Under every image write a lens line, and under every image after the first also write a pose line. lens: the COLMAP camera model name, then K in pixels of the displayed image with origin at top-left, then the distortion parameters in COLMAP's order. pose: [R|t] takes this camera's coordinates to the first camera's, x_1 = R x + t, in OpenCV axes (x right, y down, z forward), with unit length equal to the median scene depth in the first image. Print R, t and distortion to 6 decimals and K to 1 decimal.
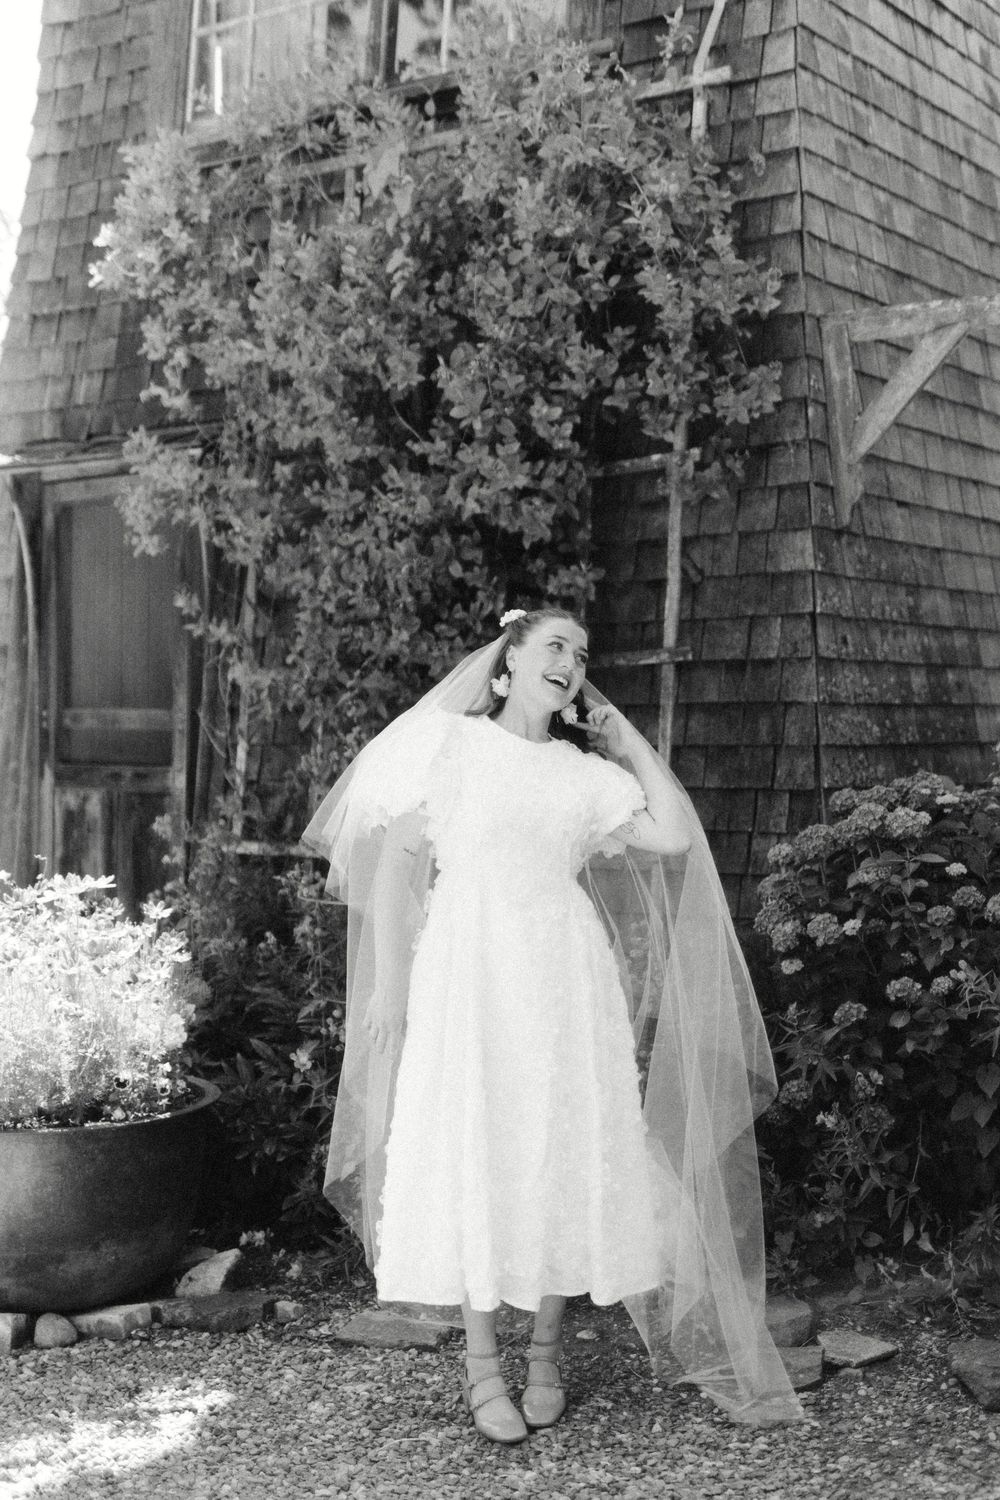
lens RADIAL K [[2075.0, 0, 492.6], [0, 2075.0, 758.3], [0, 0, 1]] dist [0.042856, 0.000000]
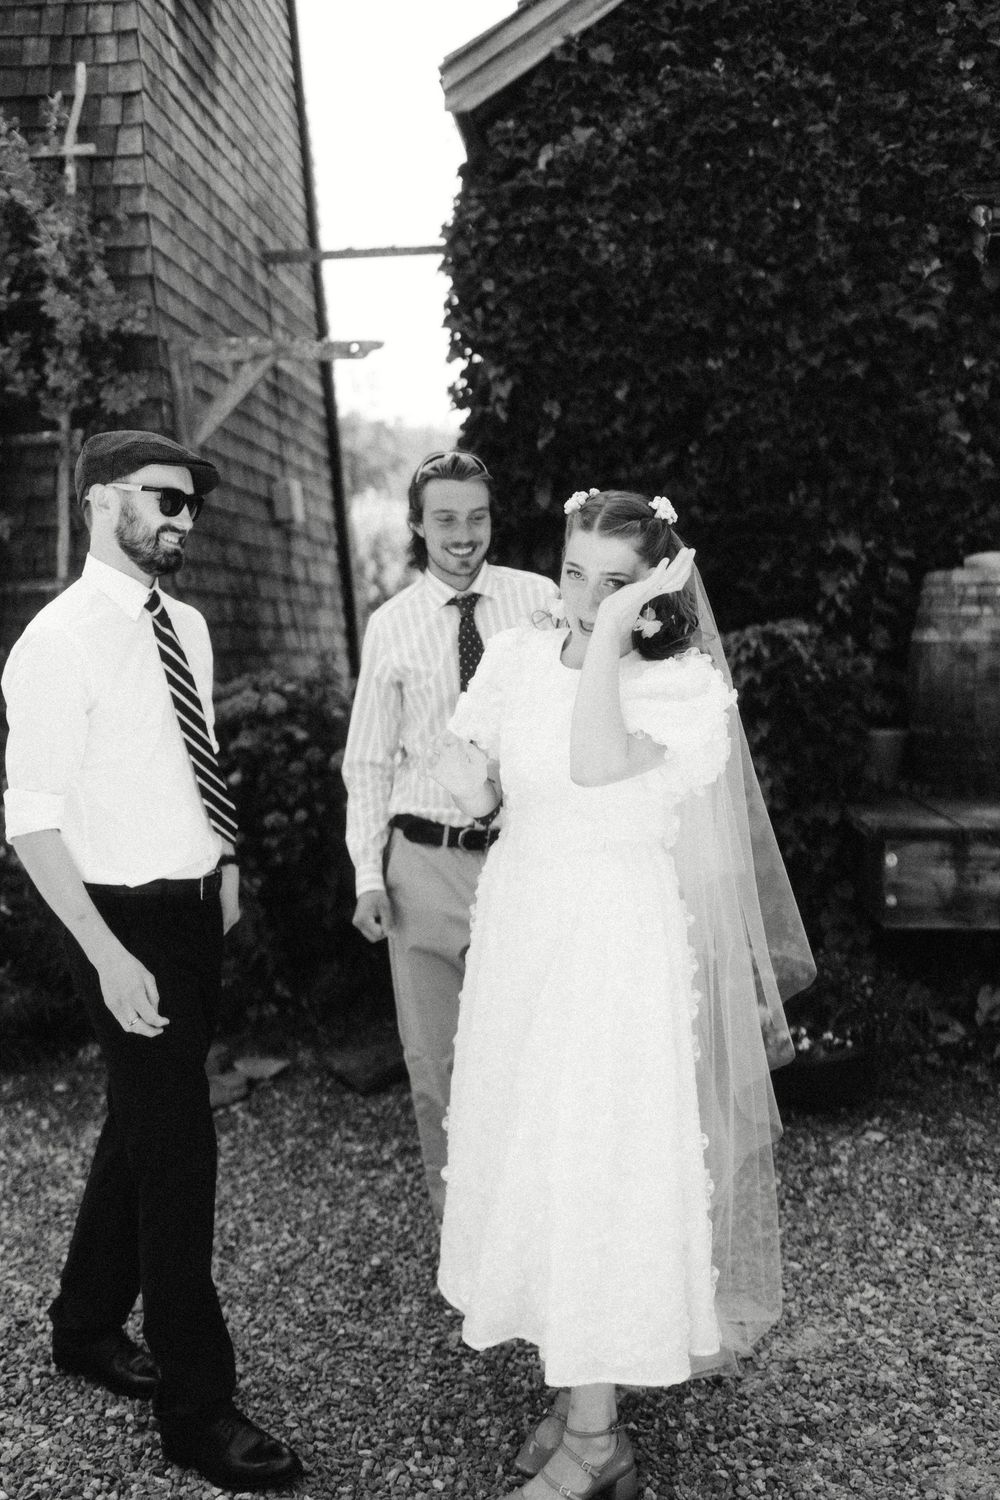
lens RADIAL K [[1436.8, 0, 506.2], [0, 1436.8, 754.1], [0, 0, 1]] dist [0.002472, 0.000000]
pose [[0.874855, -0.031744, 0.483343, -0.114022], [0.002680, 0.998152, 0.060703, 0.004368], [-0.484377, -0.051811, 0.873324, 0.043984]]
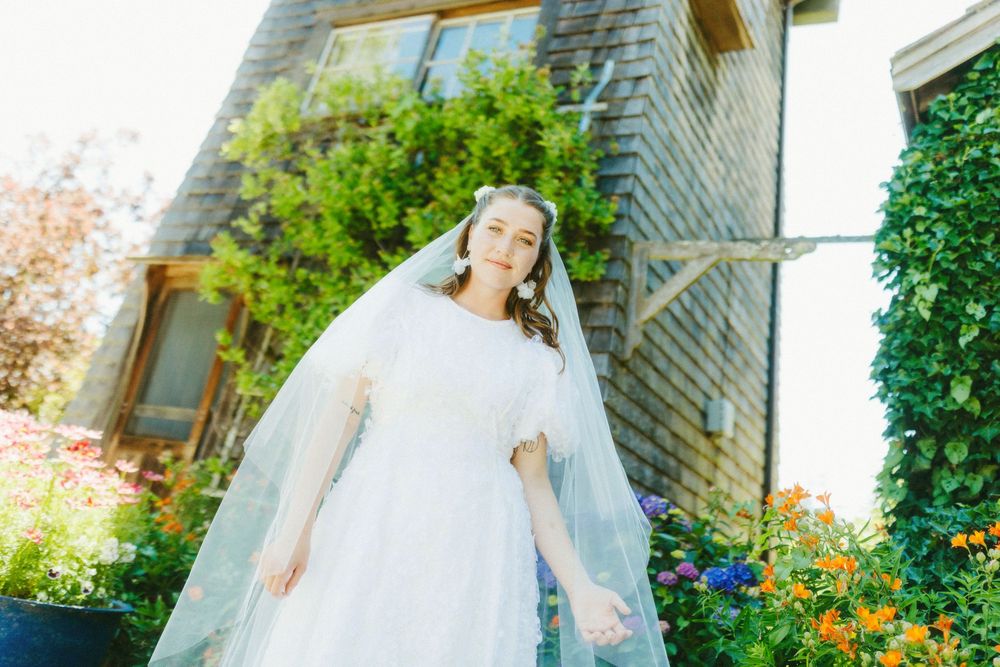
lens RADIAL K [[957.9, 0, 499.8], [0, 957.9, 340.2], [0, 0, 1]] dist [0.002472, 0.000000]
pose [[0.971422, 0.229391, 0.060984, 0.021569], [-0.204572, 0.939430, -0.274994, 0.101904], [-0.120372, 0.254659, 0.959510, 0.276425]]
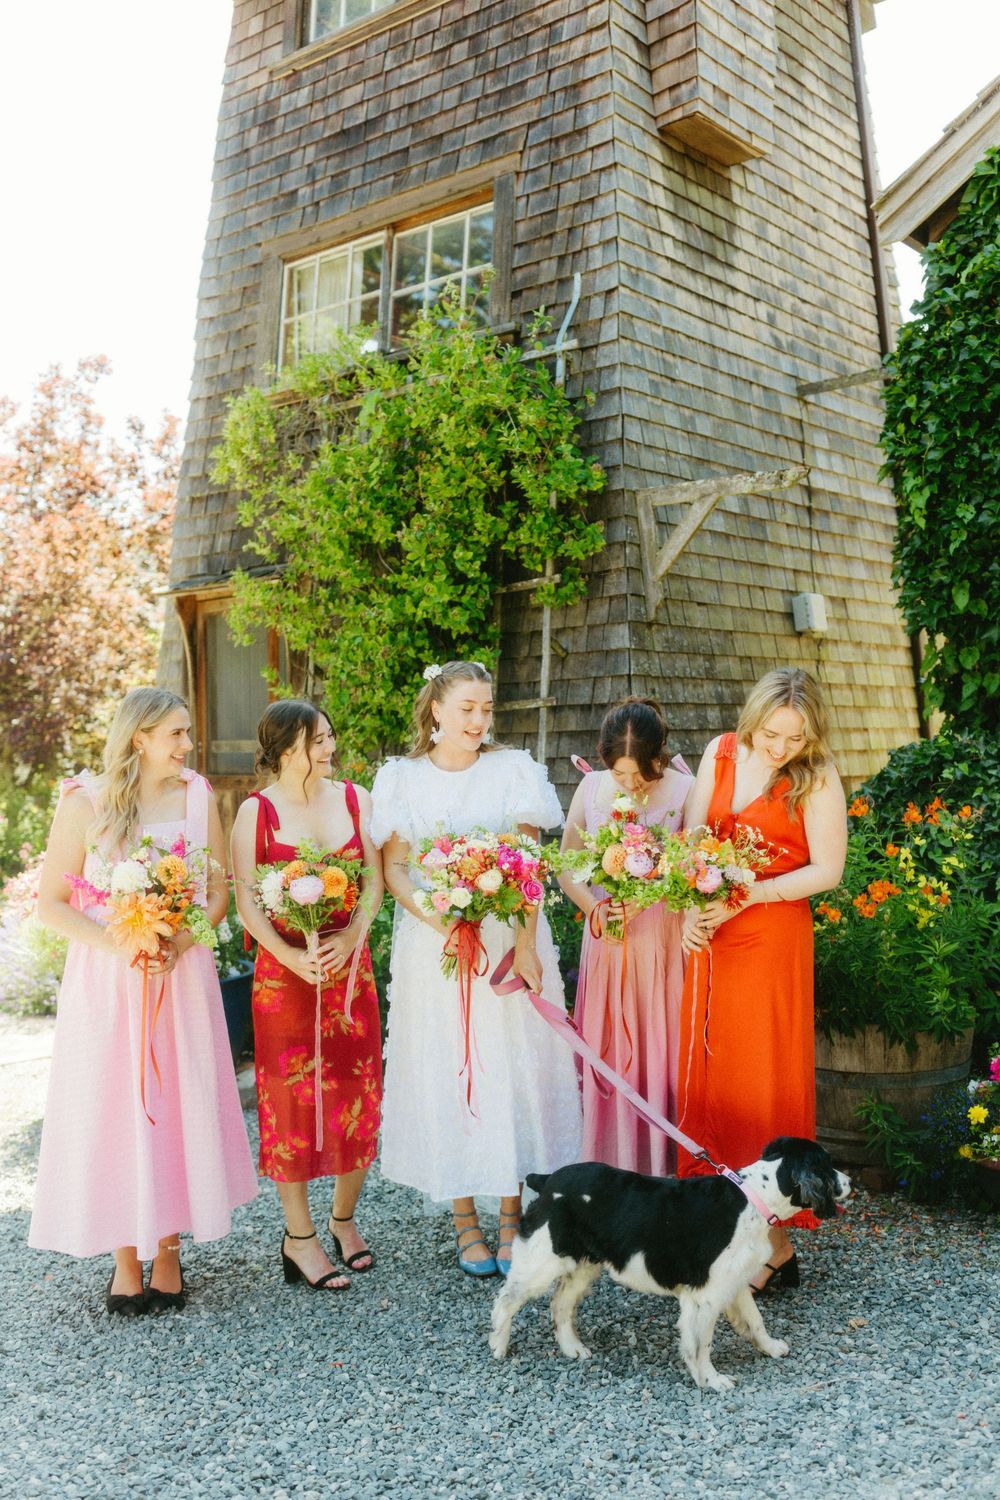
lens RADIAL K [[1436.8, 0, 496.2], [0, 1436.8, 763.6], [0, 0, 1]] dist [0.002472, 0.000000]
pose [[0.996160, -0.016572, -0.085969, 0.141237], [0.016341, 0.999861, -0.003379, 0.001522], [0.086013, 0.001962, 0.996292, -0.119213]]
